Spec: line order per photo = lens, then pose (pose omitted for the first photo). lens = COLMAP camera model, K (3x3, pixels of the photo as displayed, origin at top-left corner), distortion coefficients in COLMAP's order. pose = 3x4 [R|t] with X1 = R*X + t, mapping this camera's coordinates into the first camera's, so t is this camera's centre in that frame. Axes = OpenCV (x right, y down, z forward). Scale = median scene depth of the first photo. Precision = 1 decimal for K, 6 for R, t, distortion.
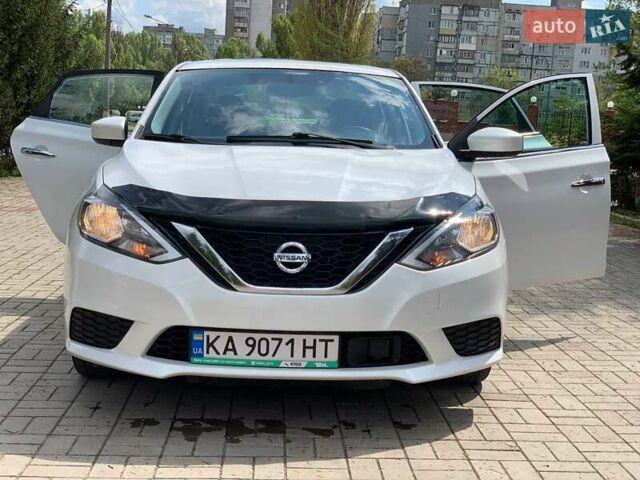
lens RADIAL K [[988.8, 0, 320.9], [0, 988.8, 239.1], [0, 0, 1]] dist [0.046769, 0.000000]
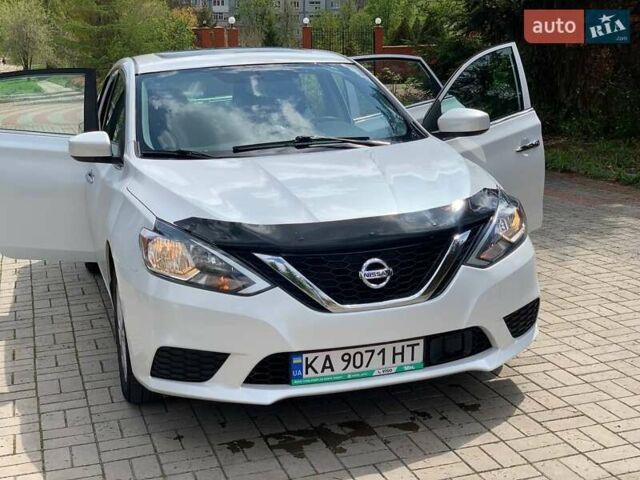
lens RADIAL K [[988.8, 0, 320.6], [0, 988.8, 241.7], [0, 0, 1]] dist [0.046769, 0.000000]
pose [[0.963147, -0.125072, 0.238127, -0.332350], [0.104204, 0.989682, 0.098343, -0.124796], [-0.247970, -0.069905, 0.966242, -0.007719]]
